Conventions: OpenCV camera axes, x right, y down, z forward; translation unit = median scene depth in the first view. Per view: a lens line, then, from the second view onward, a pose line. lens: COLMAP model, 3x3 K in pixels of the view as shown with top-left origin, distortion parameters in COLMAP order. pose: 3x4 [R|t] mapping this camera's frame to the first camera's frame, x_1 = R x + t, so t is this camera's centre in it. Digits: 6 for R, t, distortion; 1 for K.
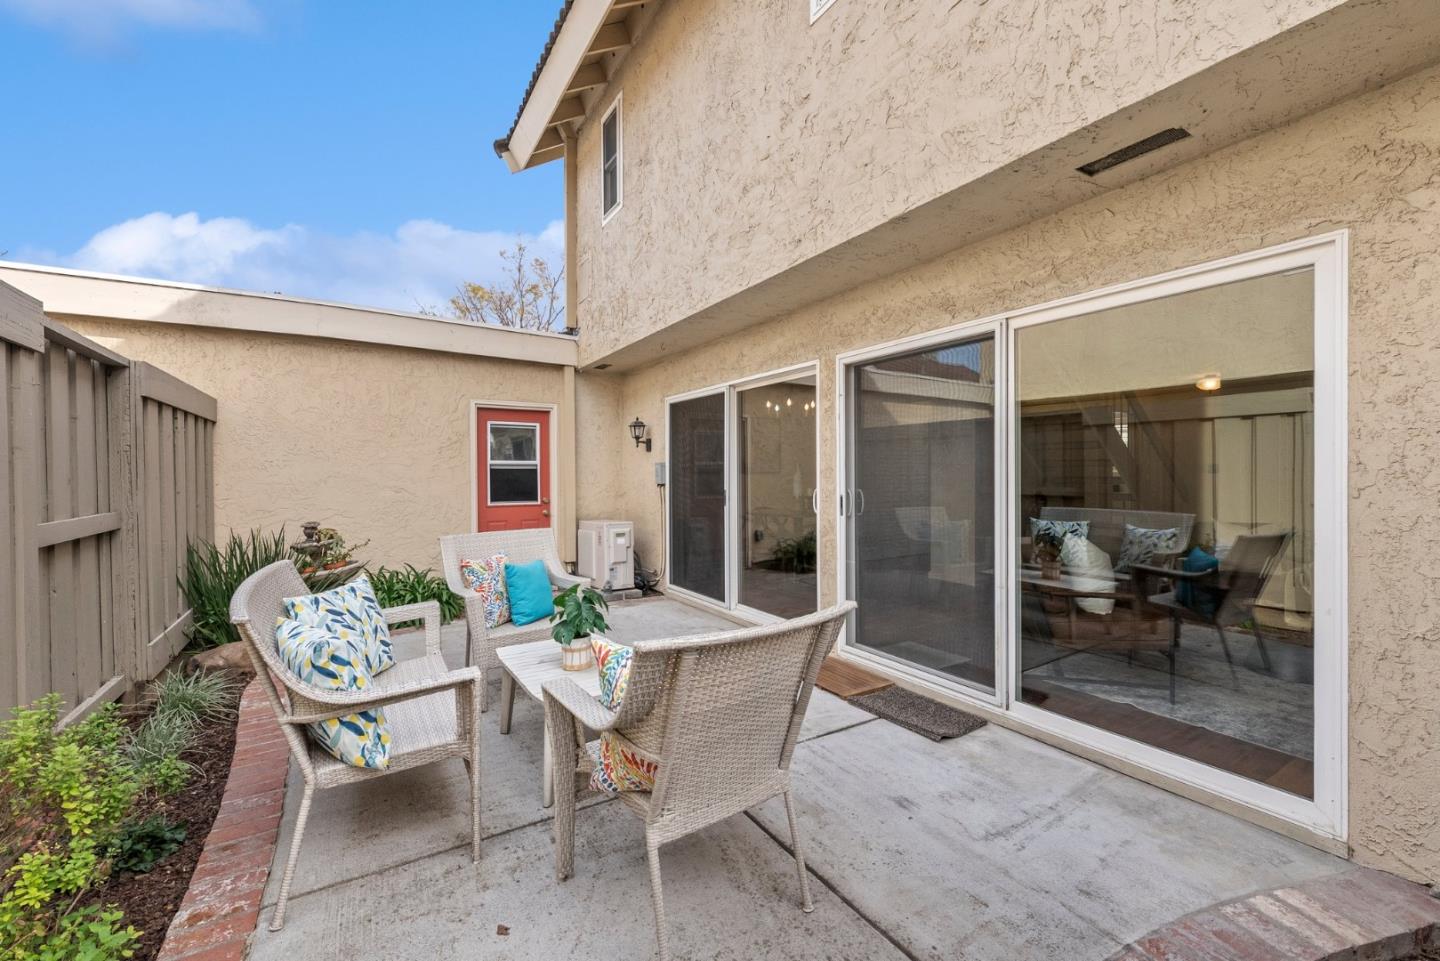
lens RADIAL K [[567.6, 0, 725.0], [0, 567.6, 479.0], [0, 0, 1]] dist [0.004838, 0.000525]
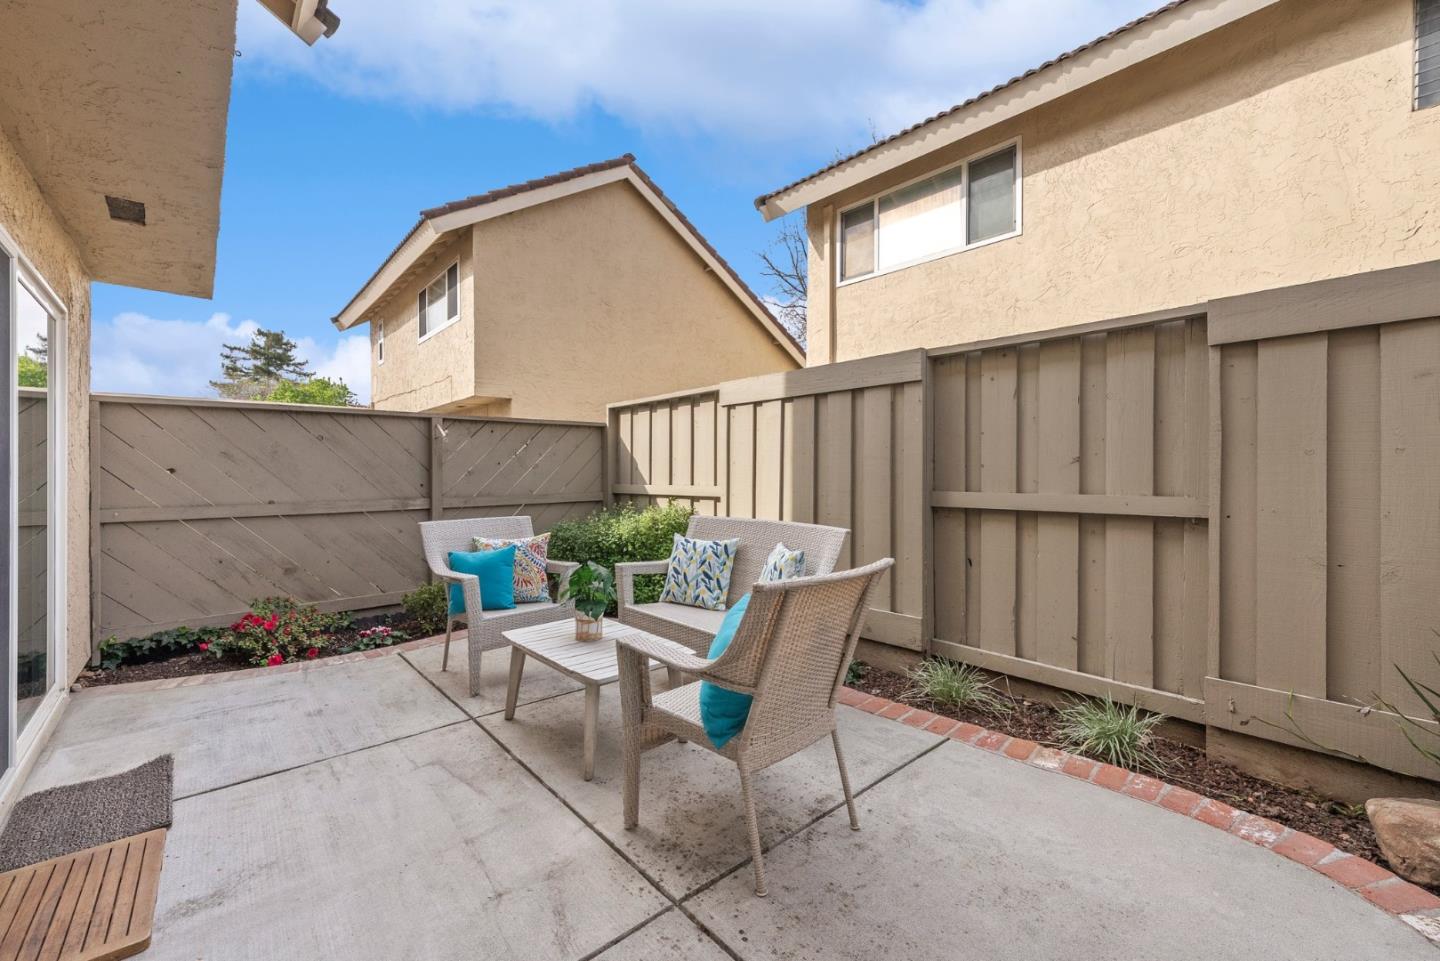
lens RADIAL K [[567.6, 0, 714.8], [0, 567.6, 478.9], [0, 0, 1]] dist [0.004838, 0.000525]
pose [[-0.985221, 0.001396, -0.171282, -0.367804], [-0.000339, 0.999949, 0.010103, 0.018822], [0.171287, 0.010012, -0.985170, 2.463227]]
